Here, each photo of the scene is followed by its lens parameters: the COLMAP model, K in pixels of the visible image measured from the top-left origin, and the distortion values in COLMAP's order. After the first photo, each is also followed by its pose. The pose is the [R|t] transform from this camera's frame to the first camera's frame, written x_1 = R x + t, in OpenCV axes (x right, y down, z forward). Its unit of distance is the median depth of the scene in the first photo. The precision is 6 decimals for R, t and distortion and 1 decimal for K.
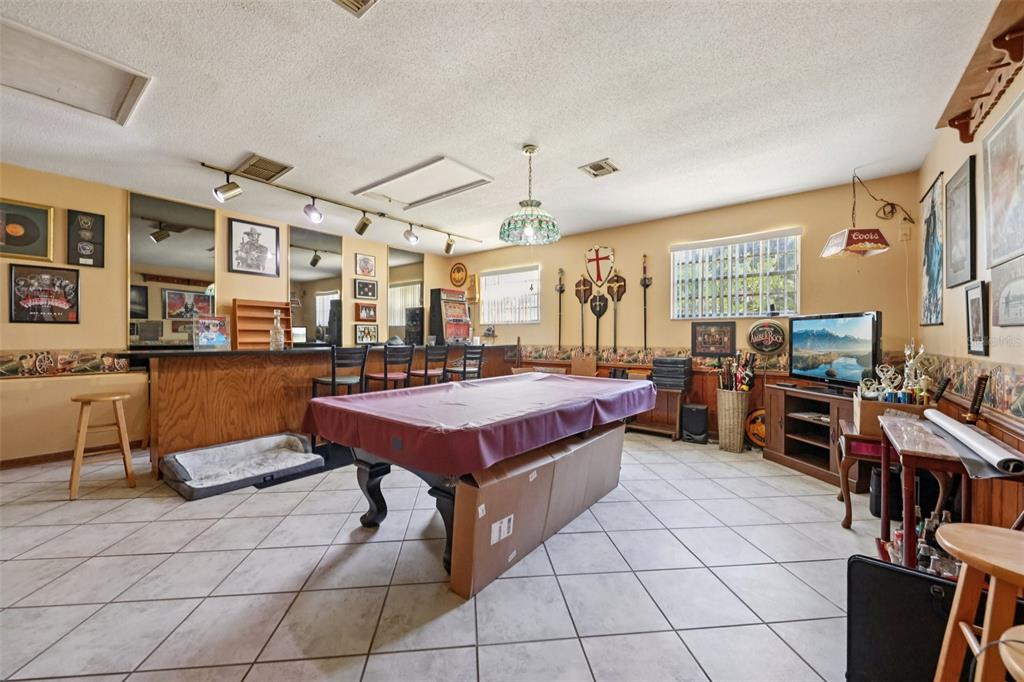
lens RADIAL K [[392.2, 0, 515.0], [0, 392.2, 342.0], [0, 0, 1]] dist [0.001836, -0.000336]
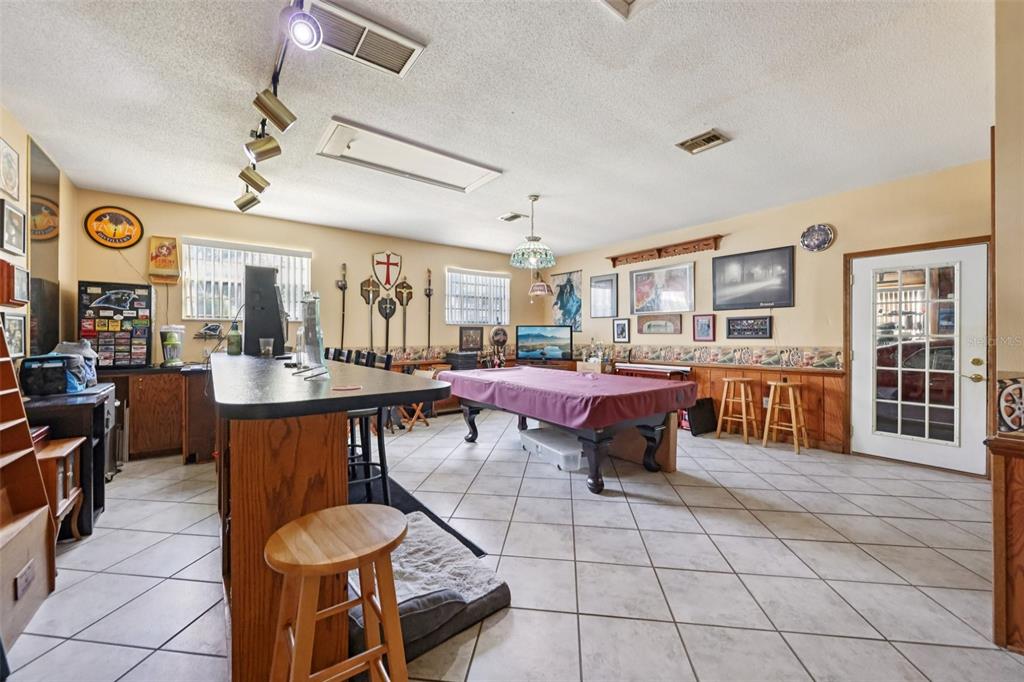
lens RADIAL K [[392.2, 0, 515.5], [0, 392.2, 334.7], [0, 0, 1]] dist [0.001836, -0.000336]
pose [[0.237363, 0.001525, 0.971420, -0.753894], [0.018058, 0.999819, -0.005982, -0.009215], [-0.971253, 0.018962, 0.237293, 0.440751]]
